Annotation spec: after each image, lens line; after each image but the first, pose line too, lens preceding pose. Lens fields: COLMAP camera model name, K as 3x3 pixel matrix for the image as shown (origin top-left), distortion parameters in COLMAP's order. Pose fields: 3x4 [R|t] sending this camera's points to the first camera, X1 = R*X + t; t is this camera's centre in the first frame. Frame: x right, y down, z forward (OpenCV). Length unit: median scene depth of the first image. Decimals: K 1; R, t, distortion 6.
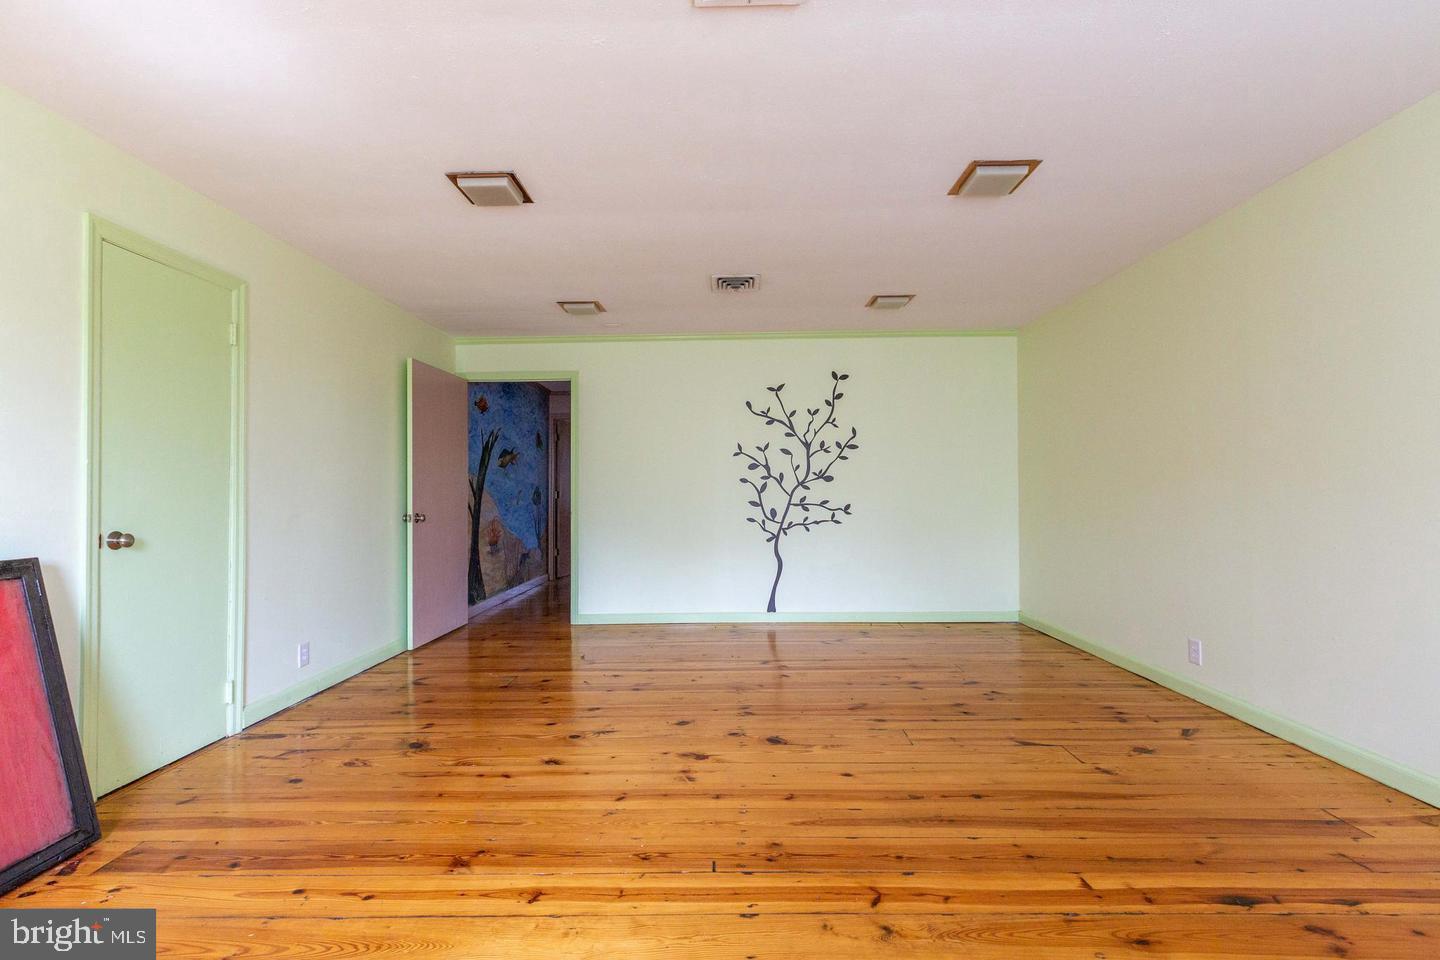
lens RADIAL K [[699.7, 0, 718.3], [0, 699.7, 487.4], [0, 0, 1]] dist [0.006816, 0.000984]
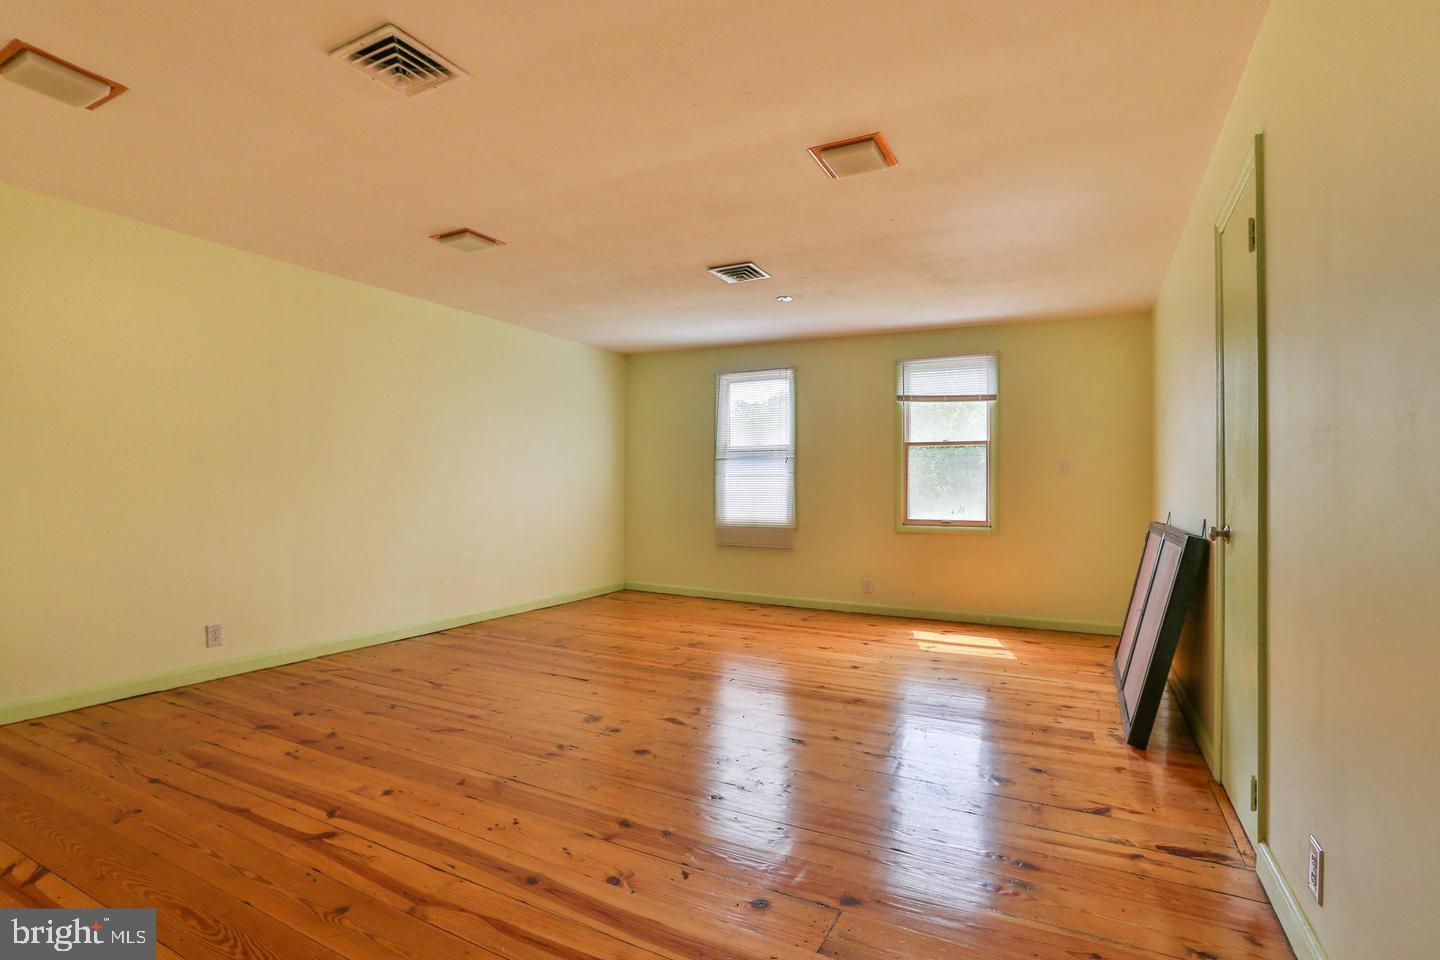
lens RADIAL K [[699.7, 0, 707.9], [0, 699.7, 478.2], [0, 0, 1]] dist [0.006816, 0.000984]
pose [[-0.896213, 0.005888, 0.443585, -0.559254], [-0.006220, 0.999647, -0.025836, 0.019378], [-0.443580, -0.025914, -0.895860, 1.909131]]
